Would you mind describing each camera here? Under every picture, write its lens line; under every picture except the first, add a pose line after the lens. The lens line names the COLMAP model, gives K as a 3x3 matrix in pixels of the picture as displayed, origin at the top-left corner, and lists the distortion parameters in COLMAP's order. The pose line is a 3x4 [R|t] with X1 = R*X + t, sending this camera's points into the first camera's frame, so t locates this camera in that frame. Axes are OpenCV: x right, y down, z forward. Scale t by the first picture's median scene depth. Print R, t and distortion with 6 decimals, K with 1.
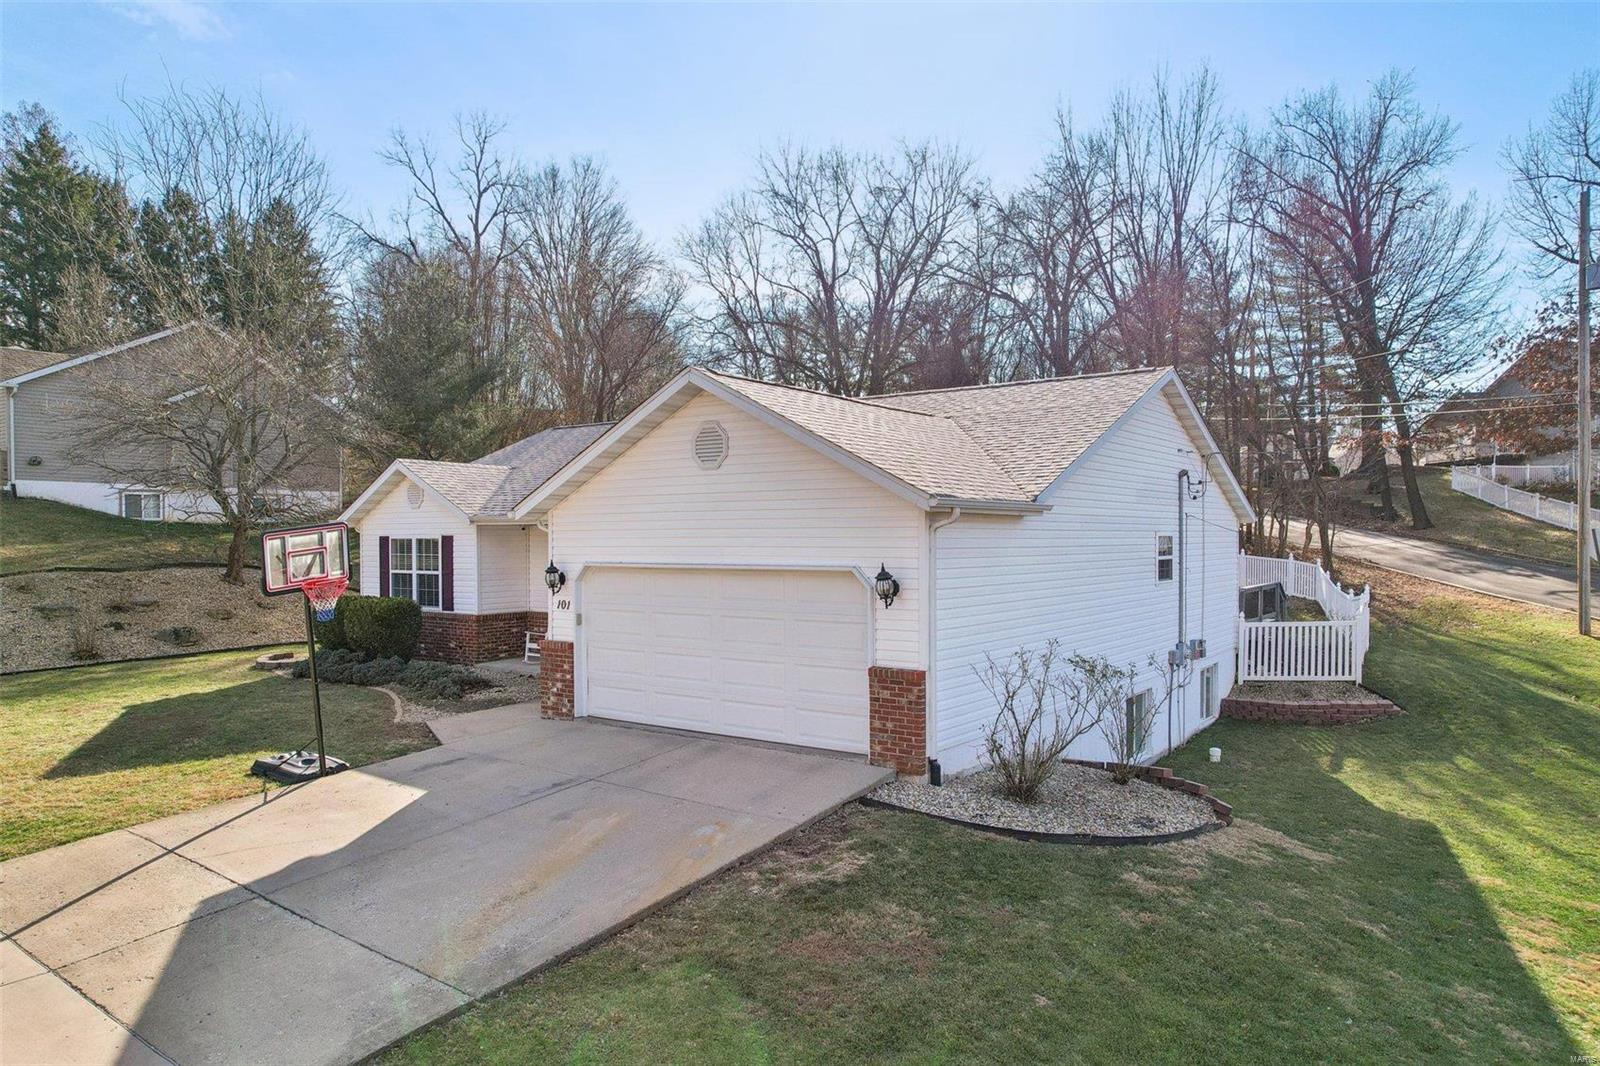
lens RADIAL K [[1076.1, 0, 800.0], [0, 1076.1, 533.0], [0, 0, 1]] dist [-0.098539, 0.084071]
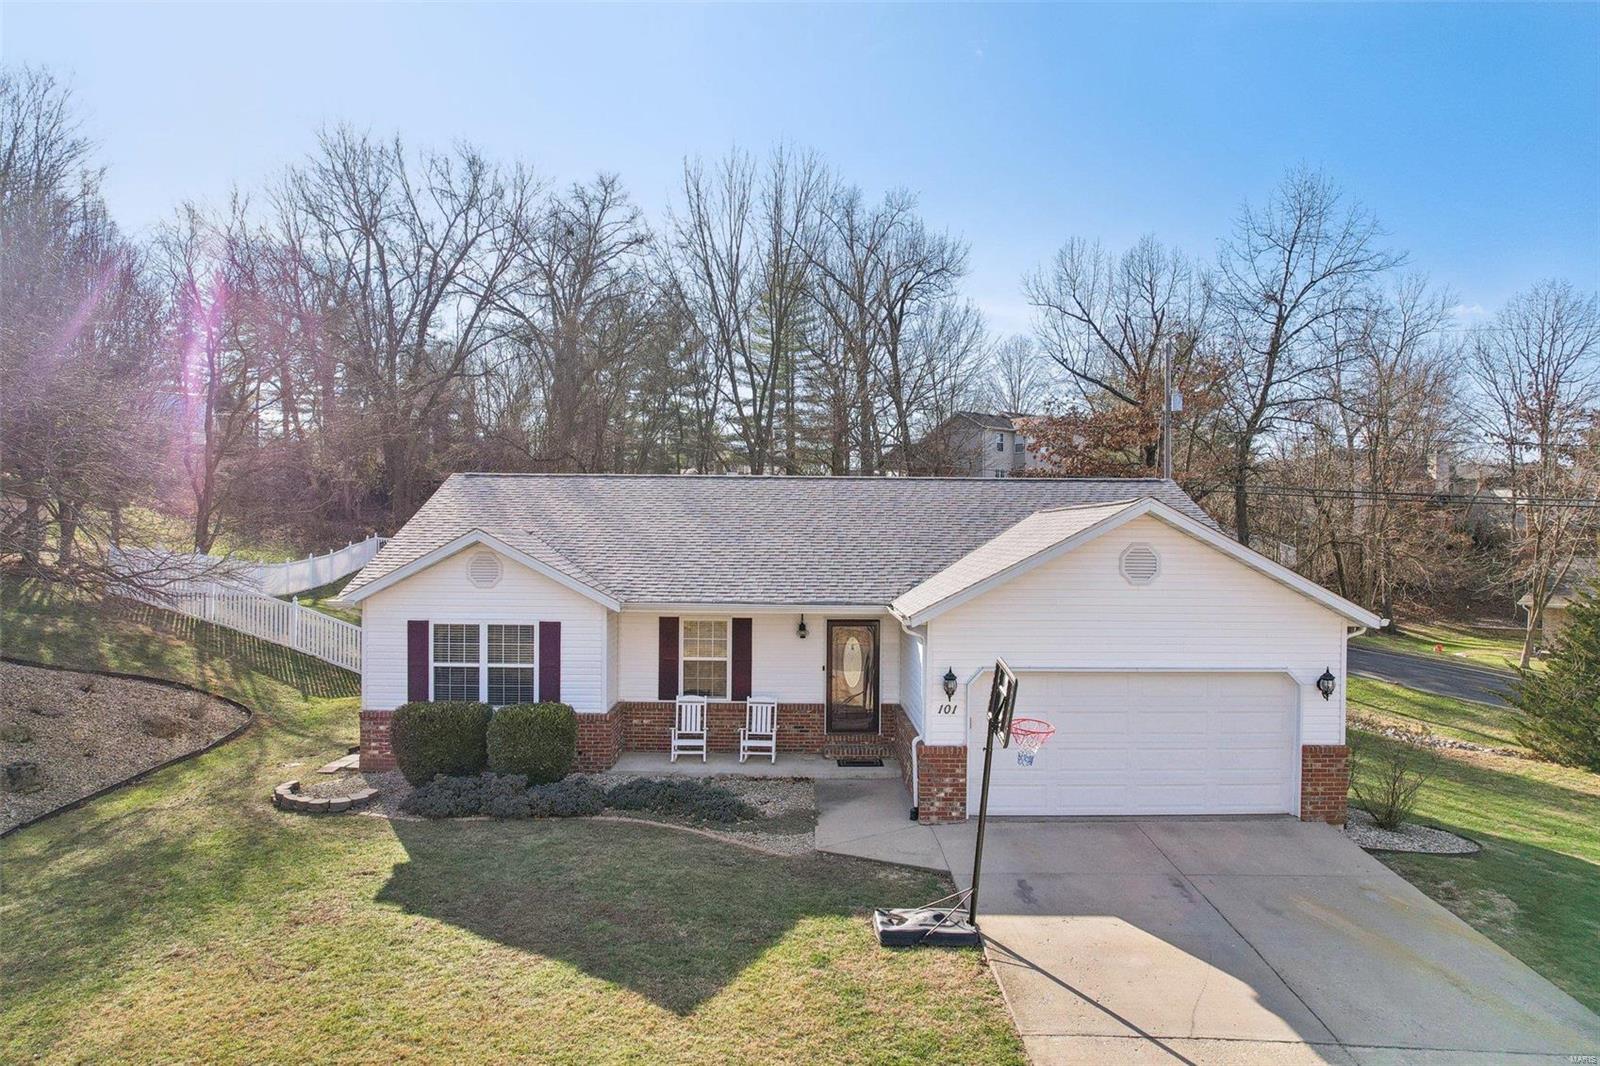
lens RADIAL K [[1055.3, 0, 800.0], [0, 1055.3, 533.0], [0, 0, 1]] dist [-0.086443, 0.078782]
pose [[0.795747, 0.012460, 0.605501, -0.944008], [-0.014642, 0.999892, -0.001333, -0.097876], [-0.605452, -0.007805, 0.795844, 0.297063]]
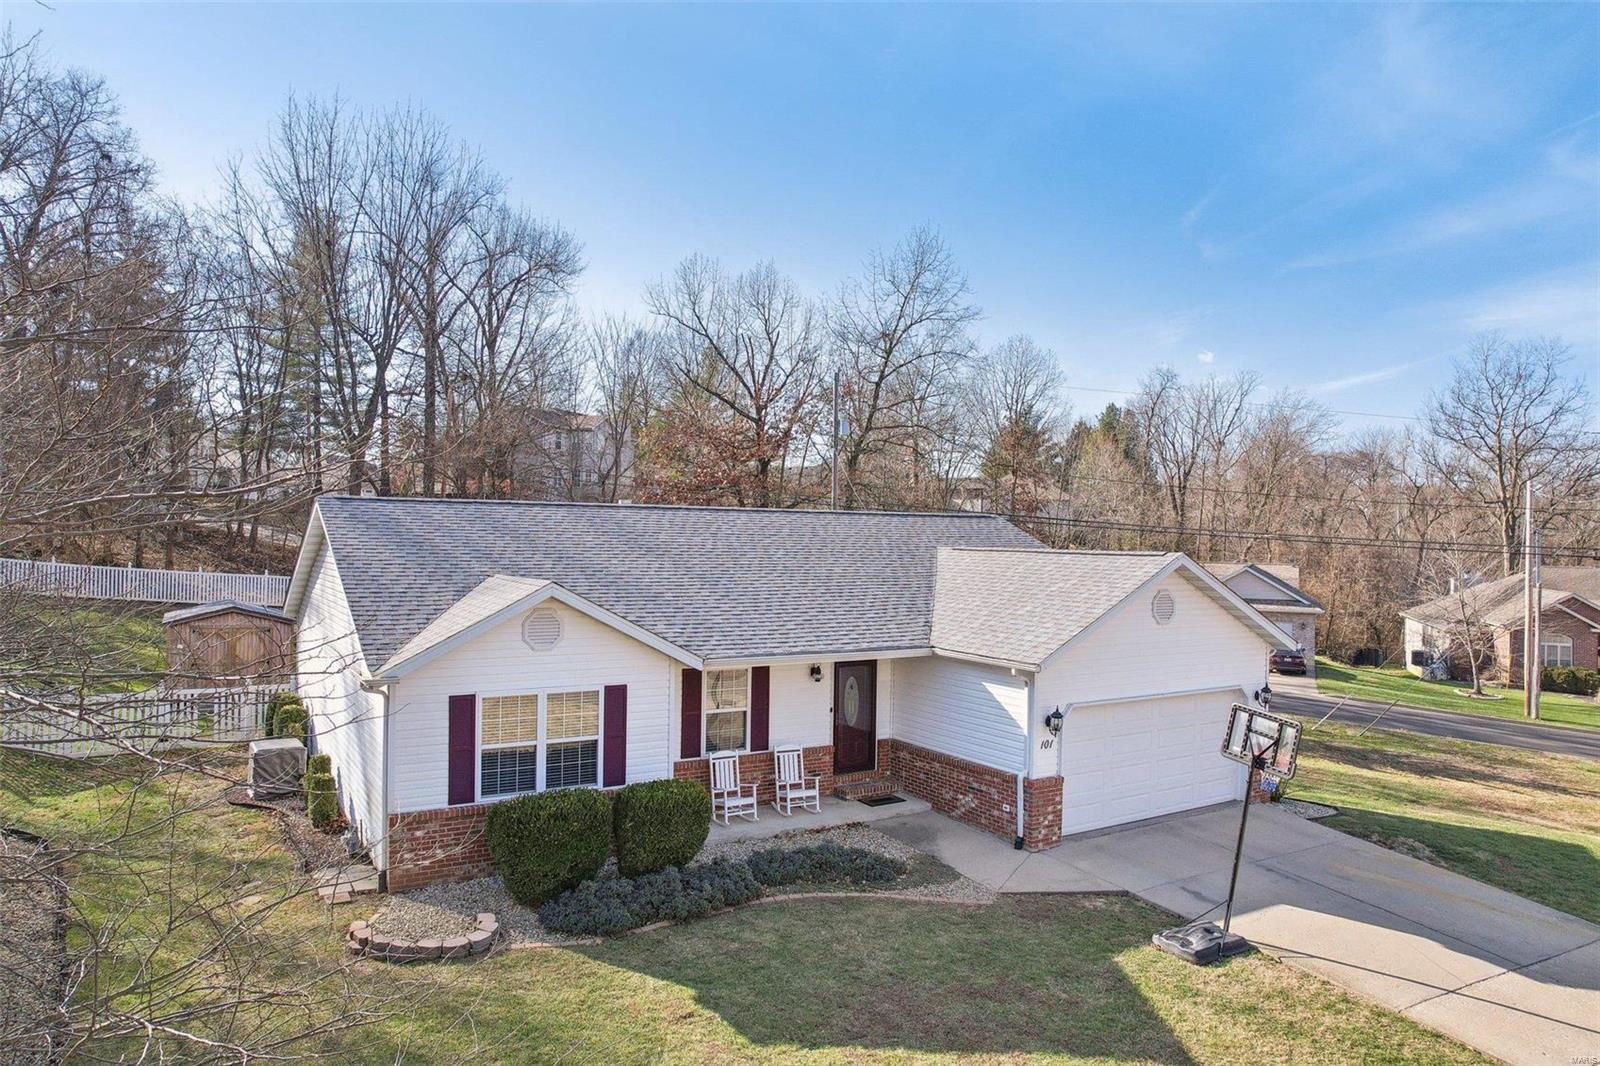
lens RADIAL K [[1055.3, 0, 800.0], [0, 1055.3, 533.0], [0, 0, 1]] dist [-0.086443, 0.078782]
pose [[0.354181, 0.014694, 0.935062, -1.345561], [-0.024724, 0.999674, -0.006344, -0.141432], [-0.934850, -0.020871, 0.354429, 0.866280]]
